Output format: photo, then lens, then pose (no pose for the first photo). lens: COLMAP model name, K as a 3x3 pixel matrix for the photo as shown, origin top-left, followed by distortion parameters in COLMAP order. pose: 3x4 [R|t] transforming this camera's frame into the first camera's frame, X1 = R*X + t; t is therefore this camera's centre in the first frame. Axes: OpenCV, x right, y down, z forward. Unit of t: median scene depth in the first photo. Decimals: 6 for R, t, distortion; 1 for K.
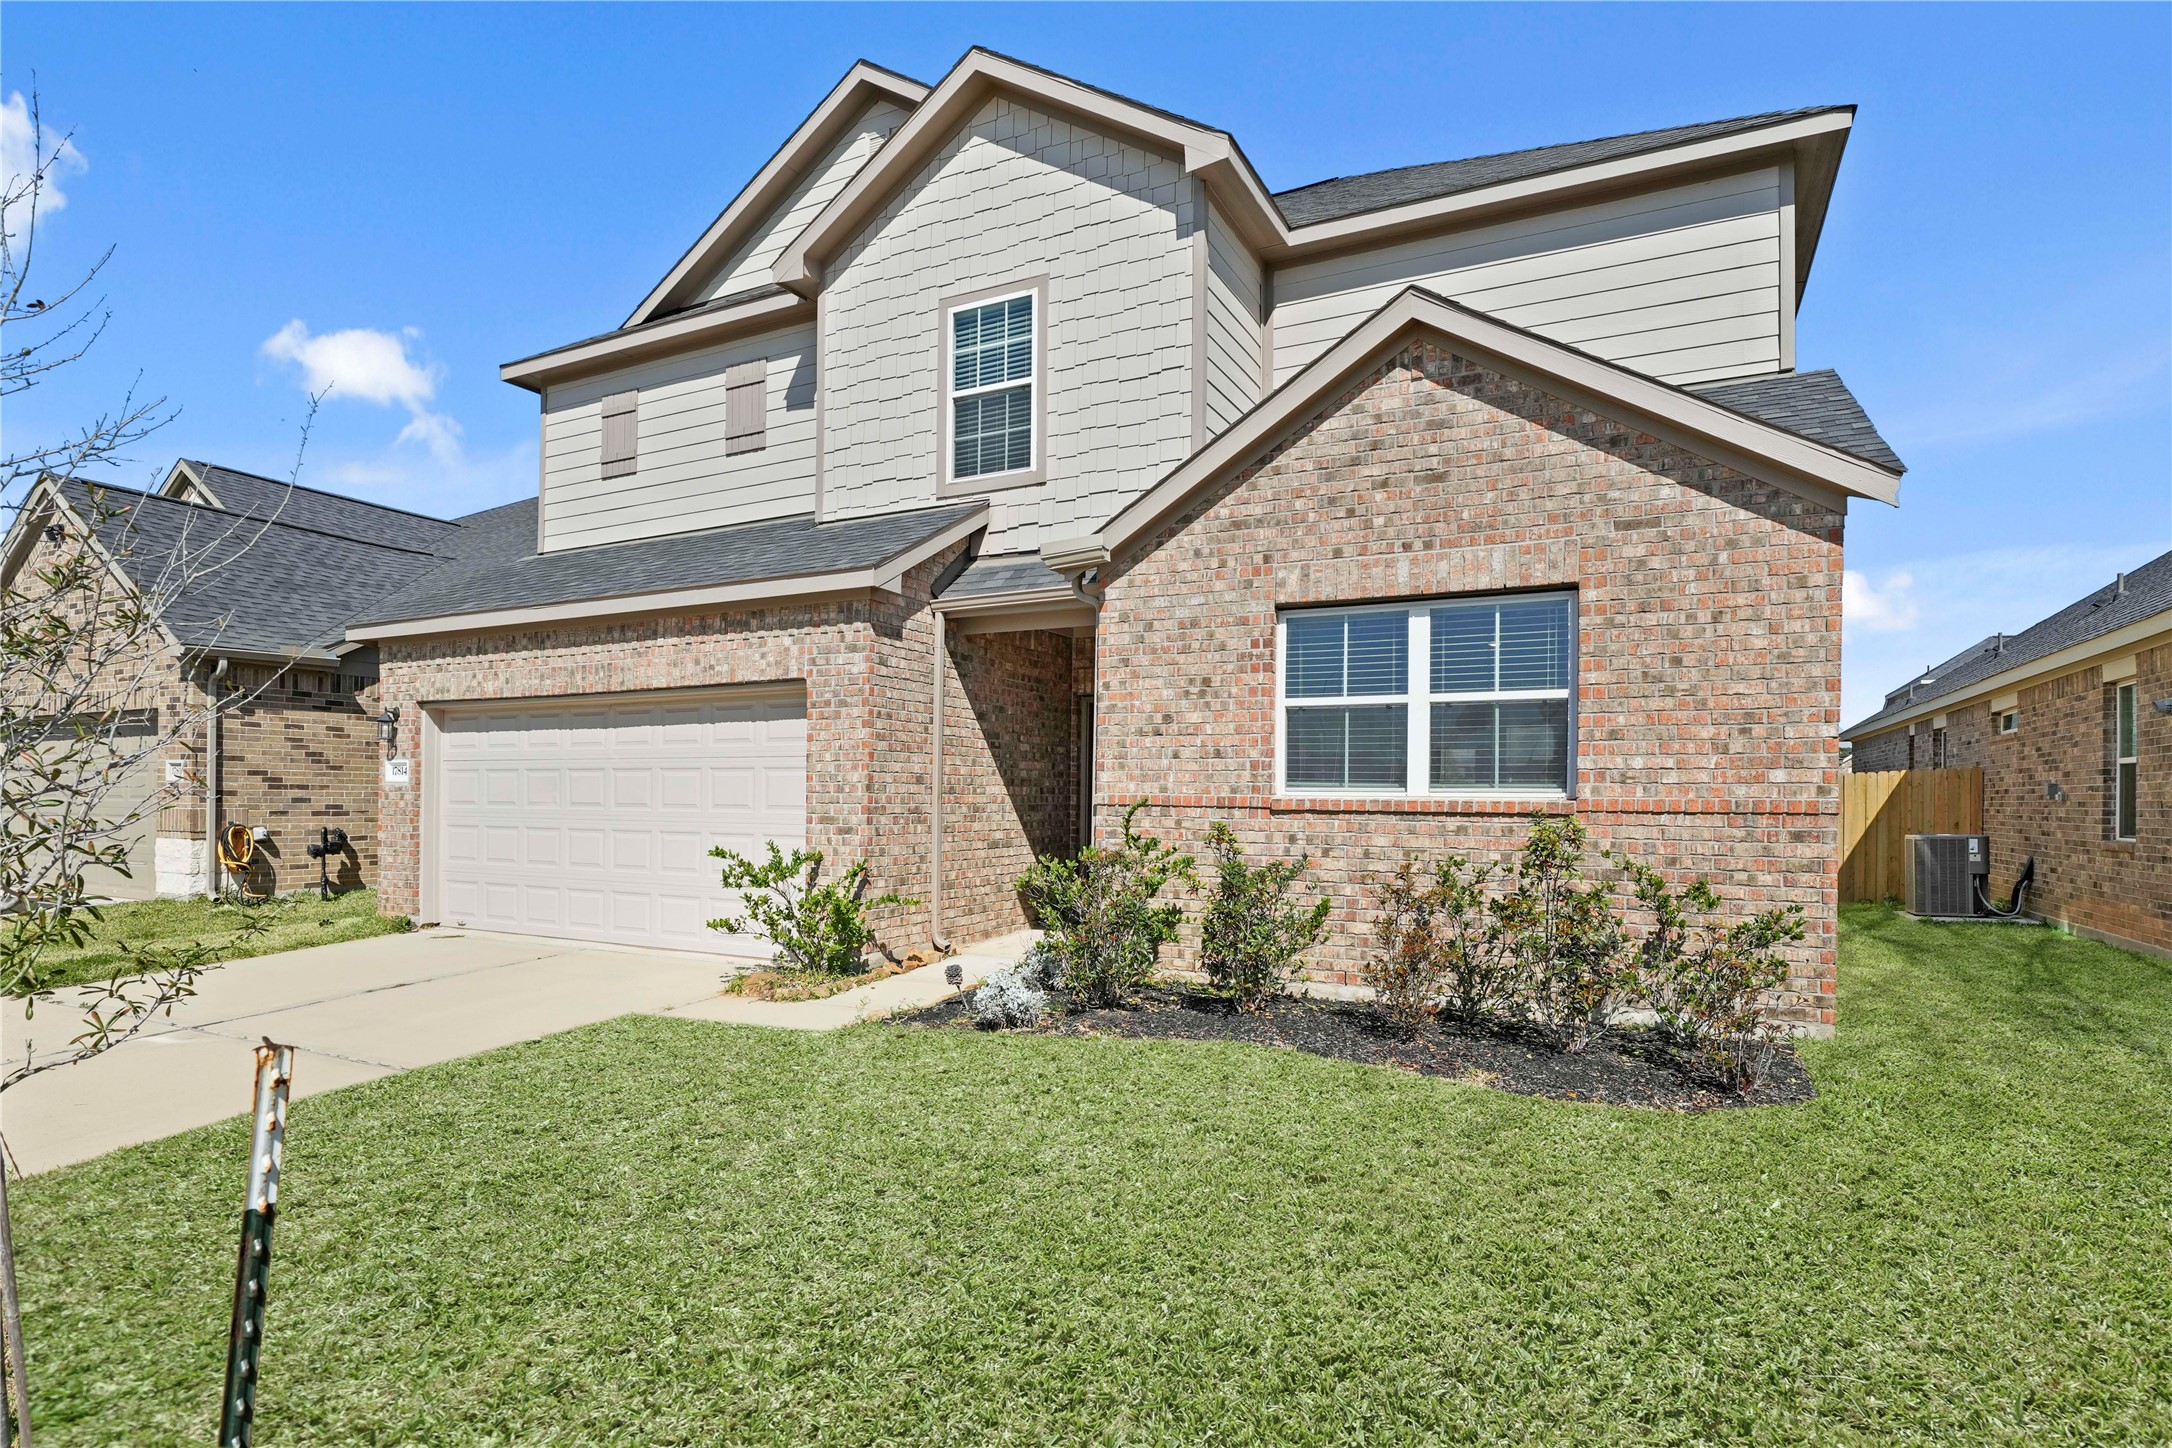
lens RADIAL K [[1078.7, 0, 1104.0], [0, 1078.7, 782.7], [0, 0, 1]] dist [0.001181, 0.000005]
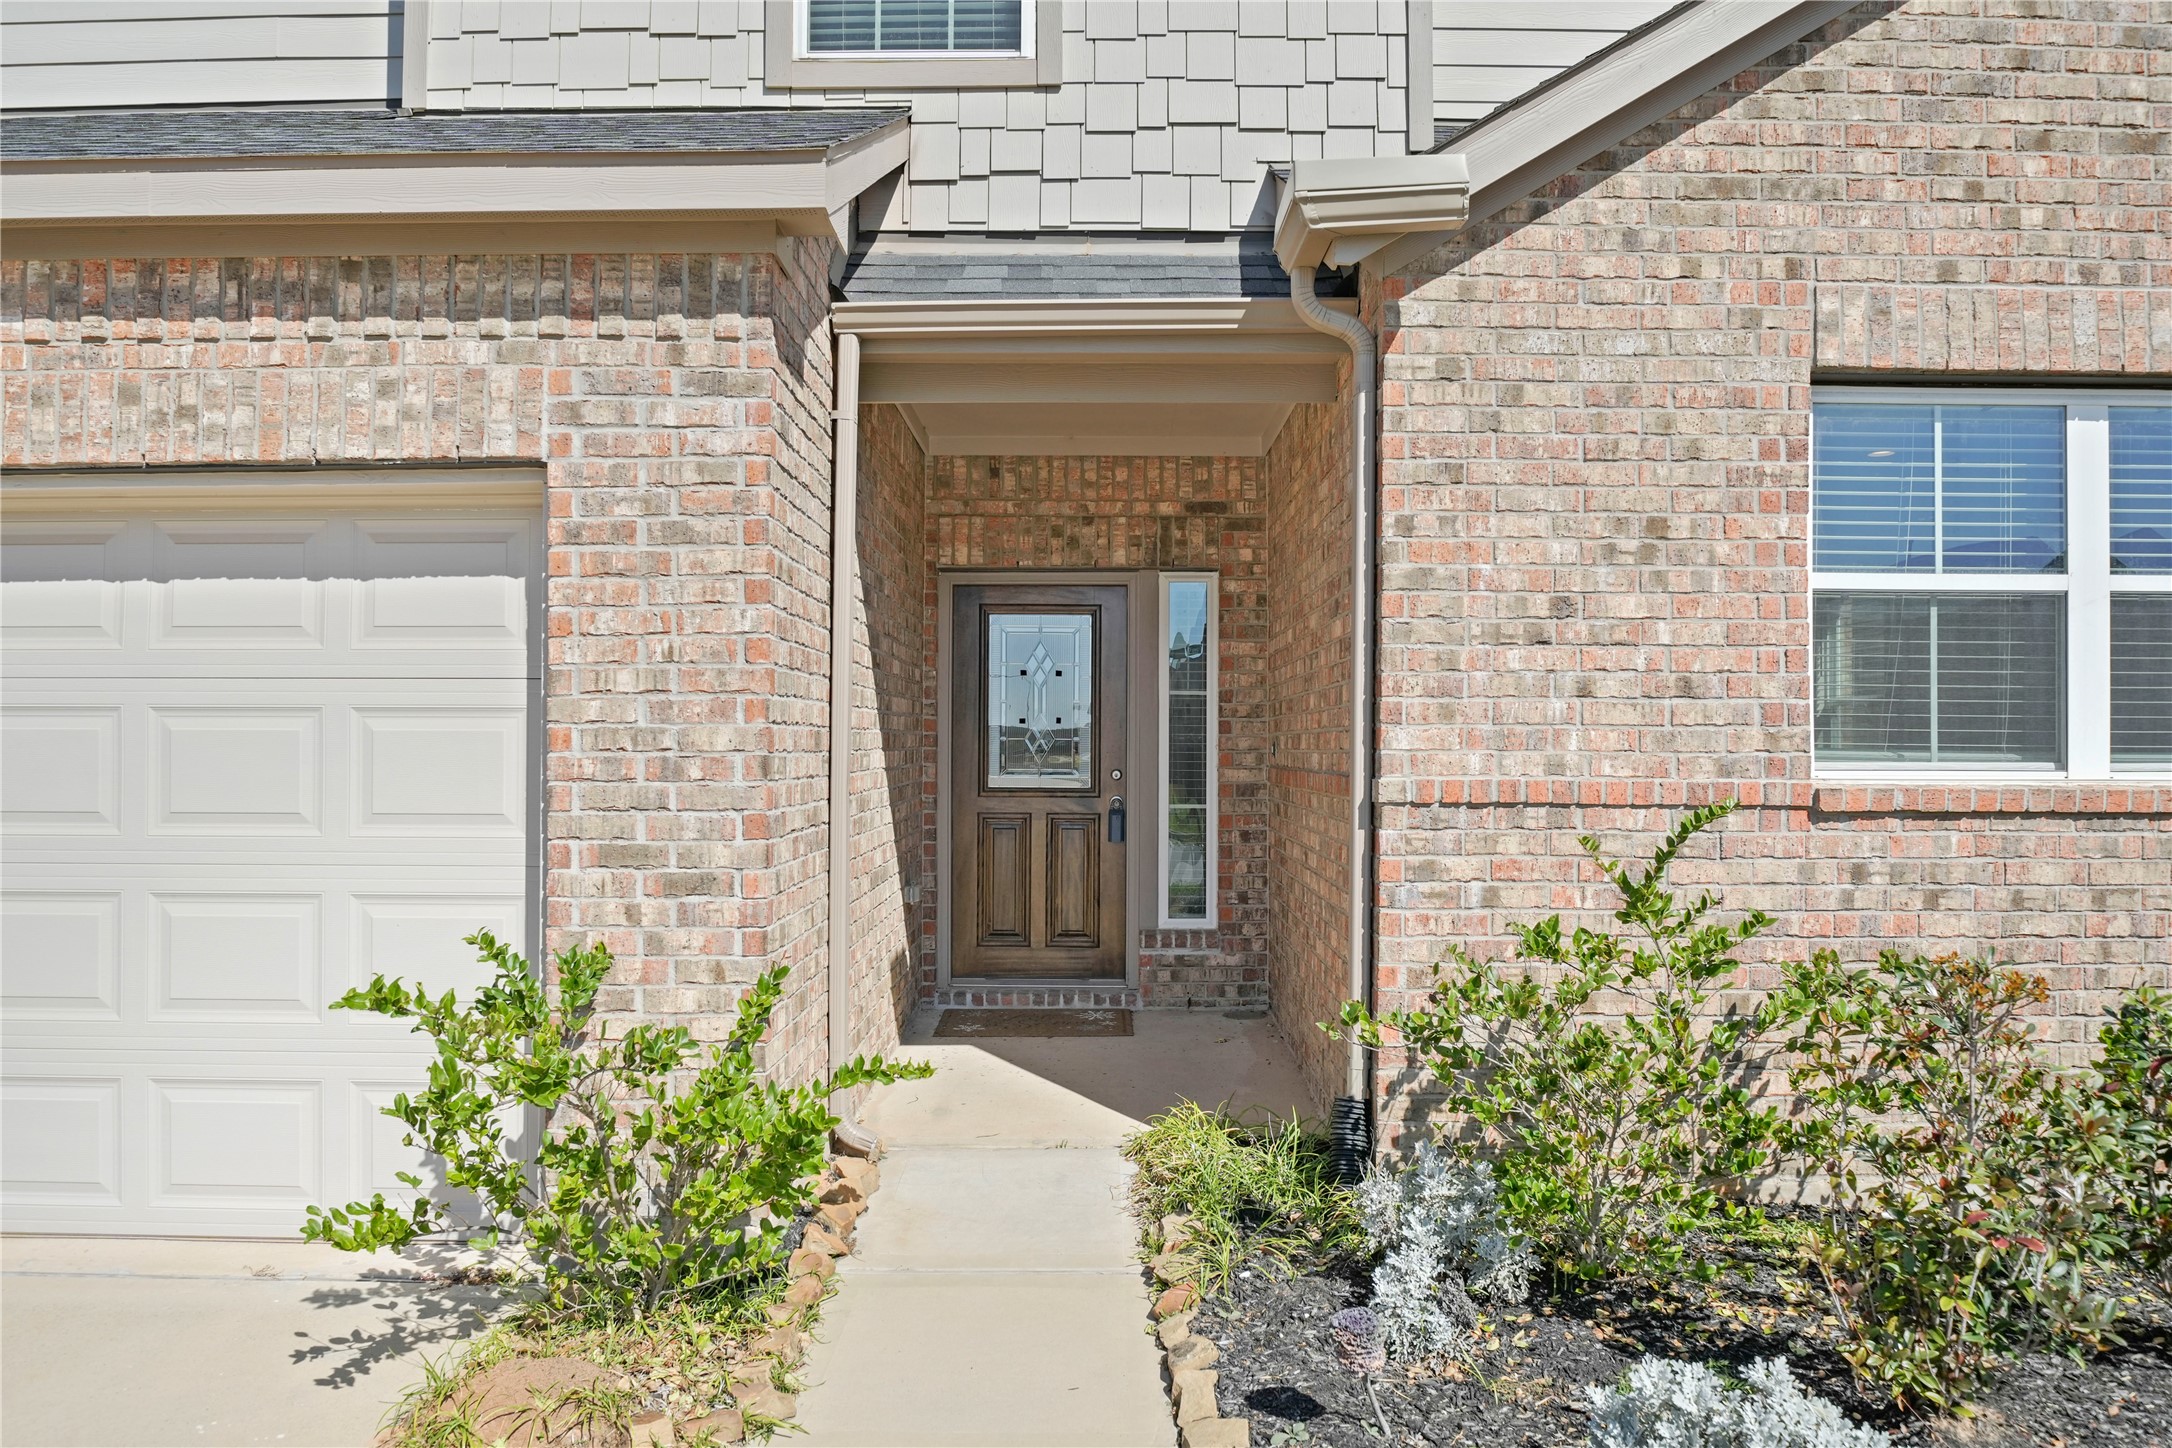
lens RADIAL K [[1312.3, 0, 1086.3], [0, 1312.3, 730.1], [0, 0, 1]] dist [-0.020274, -0.000384]
pose [[0.893006, -0.000555, 0.450045, -0.360083], [-0.001853, 0.999986, 0.004910, -0.011389], [-0.450041, -0.005219, 0.892993, 0.617857]]
